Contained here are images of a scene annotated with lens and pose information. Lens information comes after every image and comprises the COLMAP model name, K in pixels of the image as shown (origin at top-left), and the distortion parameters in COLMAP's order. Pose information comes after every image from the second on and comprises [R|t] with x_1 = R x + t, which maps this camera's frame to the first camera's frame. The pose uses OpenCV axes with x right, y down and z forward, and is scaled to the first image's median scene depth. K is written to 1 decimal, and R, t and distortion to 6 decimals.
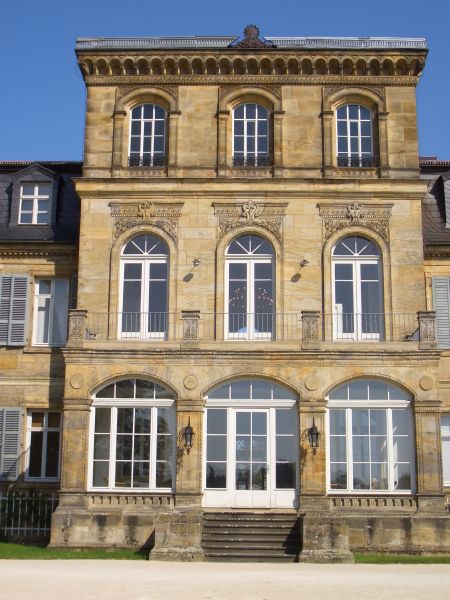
lens RADIAL K [[933.8, 0, 218.3], [0, 933.8, 300.2], [0, 0, 1]] dist [-0.097481, 0.123946]
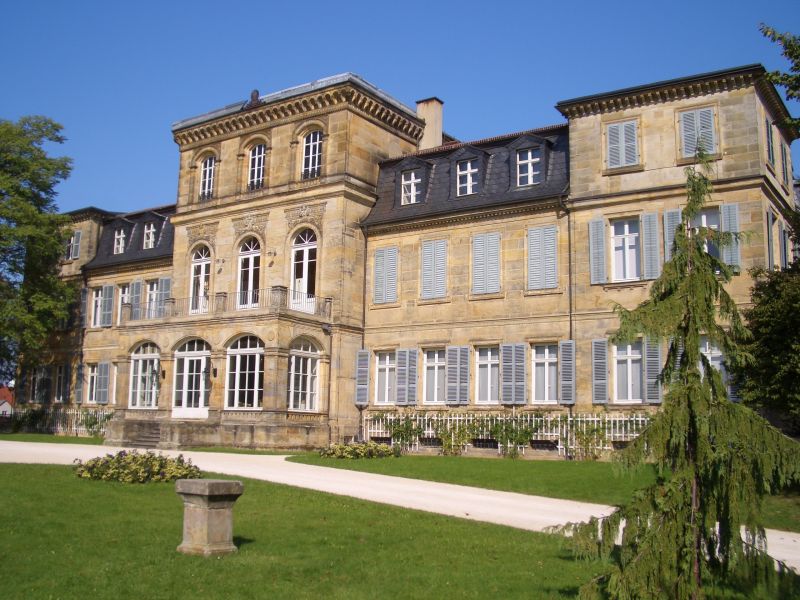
lens RADIAL K [[857.7, 0, 396.8], [0, 857.7, 317.1], [0, 0, 1]] dist [-0.198350, 0.145869]
pose [[0.836710, -0.068196, -0.543384, 0.949759], [0.118366, 0.991283, 0.057853, 0.004150], [0.534702, -0.112725, 0.837489, -0.020964]]
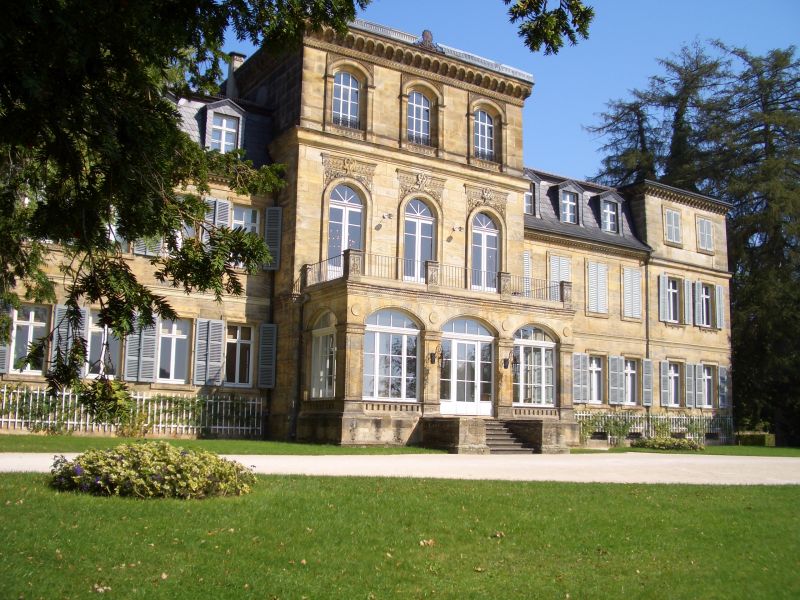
lens RADIAL K [[842.9, 0, 400.8], [0, 842.9, 314.9], [0, 0, 1]] dist [-0.190122, 0.007033]
pose [[0.826467, 0.080845, 0.557150, -0.604406], [-0.144175, 0.987027, 0.070645, 0.007075], [-0.544211, -0.138713, 0.827401, 0.054867]]
